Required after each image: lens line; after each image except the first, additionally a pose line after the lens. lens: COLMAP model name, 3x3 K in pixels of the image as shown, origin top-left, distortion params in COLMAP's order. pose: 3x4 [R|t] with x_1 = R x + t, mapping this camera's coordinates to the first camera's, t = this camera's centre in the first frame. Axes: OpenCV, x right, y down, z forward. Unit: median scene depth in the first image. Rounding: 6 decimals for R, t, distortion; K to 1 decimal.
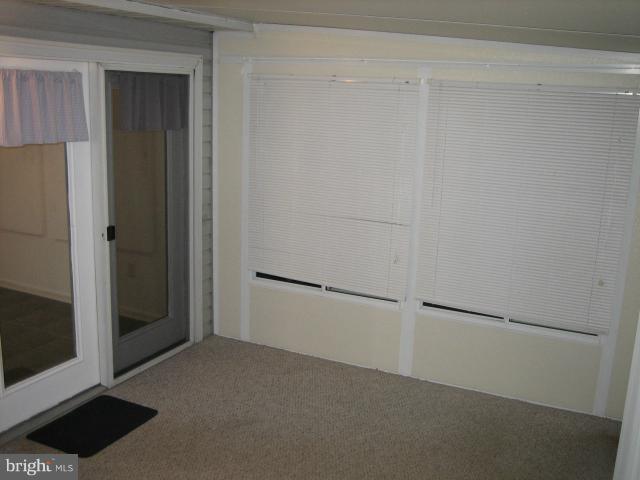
lens RADIAL K [[670.8, 0, 320.1], [0, 670.8, 238.2], [0, 0, 1]] dist [-0.074130, 0.000000]
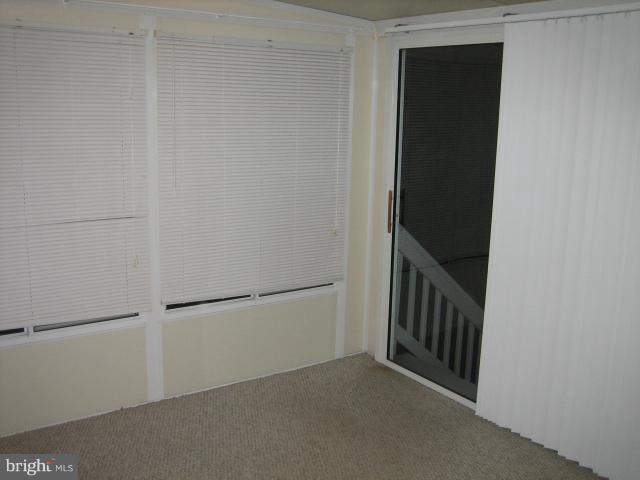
lens RADIAL K [[670.8, 0, 322.6], [0, 670.8, 240.9], [0, 0, 1]] dist [-0.074130, 0.000000]
pose [[0.504820, -0.195123, 0.840883, -0.443594], [0.184575, 0.975989, 0.115666, -0.043672], [-0.843261, 0.096815, 0.528713, 0.412093]]
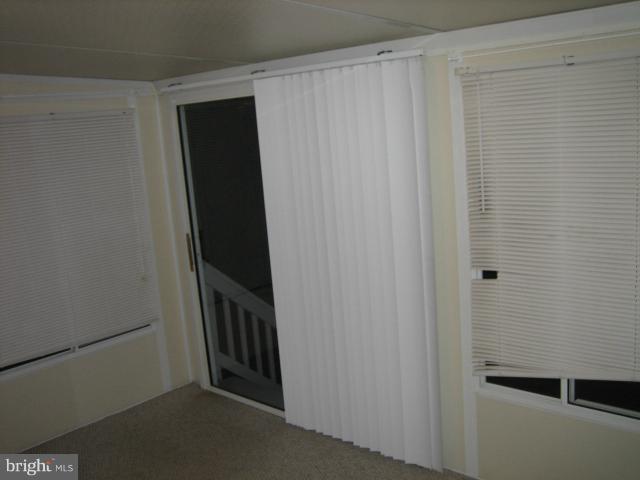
lens RADIAL K [[670.8, 0, 317.9], [0, 670.8, 242.9], [0, 0, 1]] dist [-0.074130, 0.000000]
pose [[0.311915, -0.231214, 0.921547, -0.481403], [0.298583, 0.944651, 0.135950, -0.052426], [-0.901974, 0.232753, 0.363688, 0.270621]]
